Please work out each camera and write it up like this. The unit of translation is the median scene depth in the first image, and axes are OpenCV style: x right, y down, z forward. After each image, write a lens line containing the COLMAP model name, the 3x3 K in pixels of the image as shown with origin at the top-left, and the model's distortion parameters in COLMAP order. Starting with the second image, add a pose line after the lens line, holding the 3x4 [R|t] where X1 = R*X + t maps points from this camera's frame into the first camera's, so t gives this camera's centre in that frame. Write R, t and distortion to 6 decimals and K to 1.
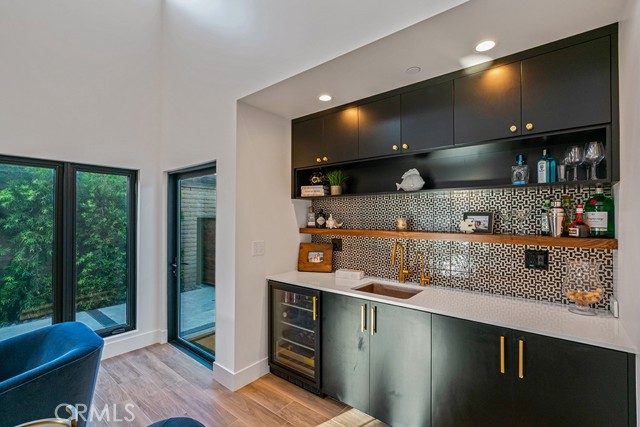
lens RADIAL K [[293.6, 0, 320.0], [0, 293.6, 213.5], [0, 0, 1]] dist [-0.031785, 0.000873]
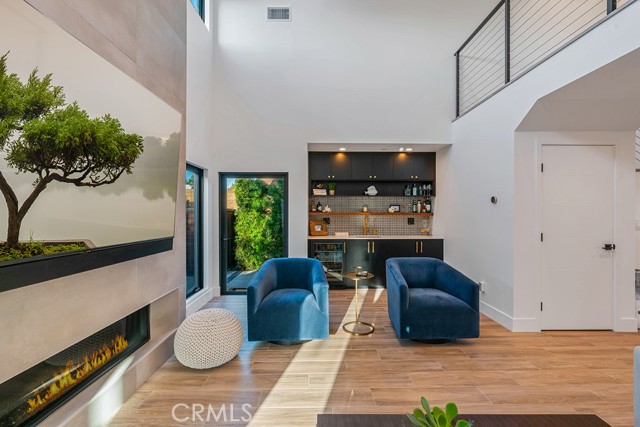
lens RADIAL K [[290.0, 0, 318.0], [0, 290.0, 214.0], [0, 0, 1]] dist [-0.003735, 0.000834]
pose [[0.759814, -0.000403, 0.650140, -1.305292], [-0.008991, 0.999898, 0.011128, 0.043771], [-0.650078, -0.014301, 0.759733, -0.425729]]
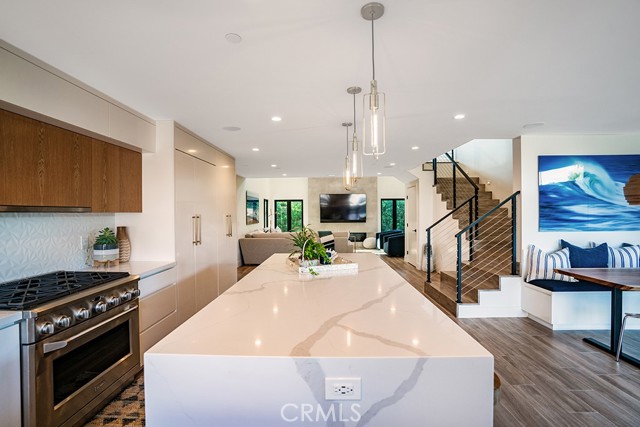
lens RADIAL K [[299.4, 0, 324.9], [0, 299.4, 208.0], [0, 0, 1]] dist [-0.065310, 0.025603]
pose [[0.636975, -0.018543, -0.770662, 1.983157], [0.020676, 0.999762, -0.006966, -0.027385], [0.770608, -0.011497, 0.637206, -2.745960]]
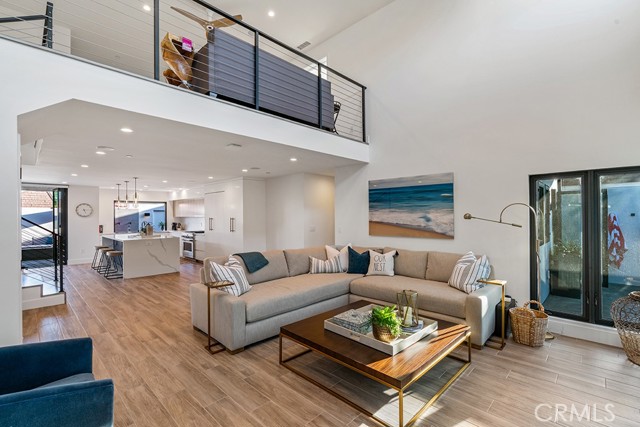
lens RADIAL K [[290.0, 0, 318.0], [0, 290.0, 214.0], [0, 0, 1]] dist [-0.003735, 0.000834]
pose [[-0.996335, 0.005399, 0.085363, -0.839218], [0.003826, 0.999820, -0.018580, 0.004099], [-0.085448, -0.018186, -0.996177, 0.679998]]
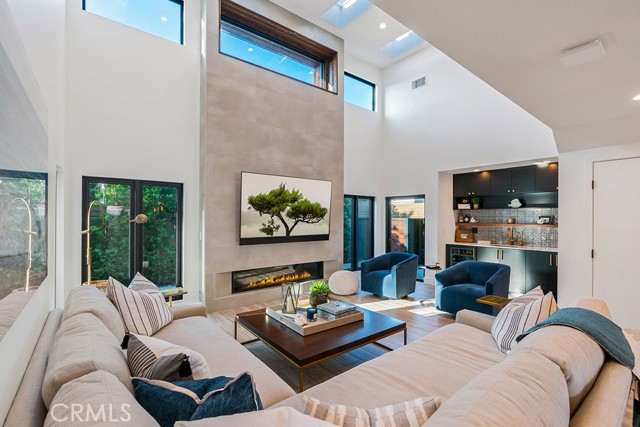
lens RADIAL K [[291.1, 0, 317.4], [0, 291.1, 217.1], [0, 0, 1]] dist [-0.002517, 0.000076]
pose [[0.979878, 0.000945, -0.199595, -0.724480], [0.001356, 0.999934, 0.011391, -0.022539], [0.199592, -0.011433, 0.979812, -1.515476]]
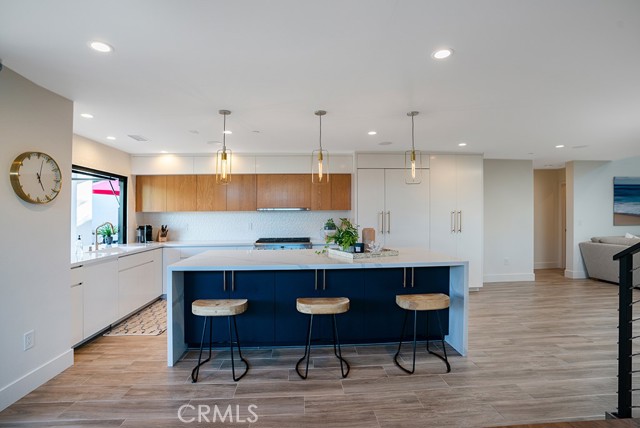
lens RADIAL K [[293.6, 0, 320.0], [0, 293.6, 214.0], [0, 0, 1]] dist [-0.031785, 0.000873]
pose [[-0.735628, 0.004901, -0.677368, 2.121392], [0.019661, 0.999707, -0.014119, 0.012651], [0.677100, -0.023705, -0.735509, -1.271088]]
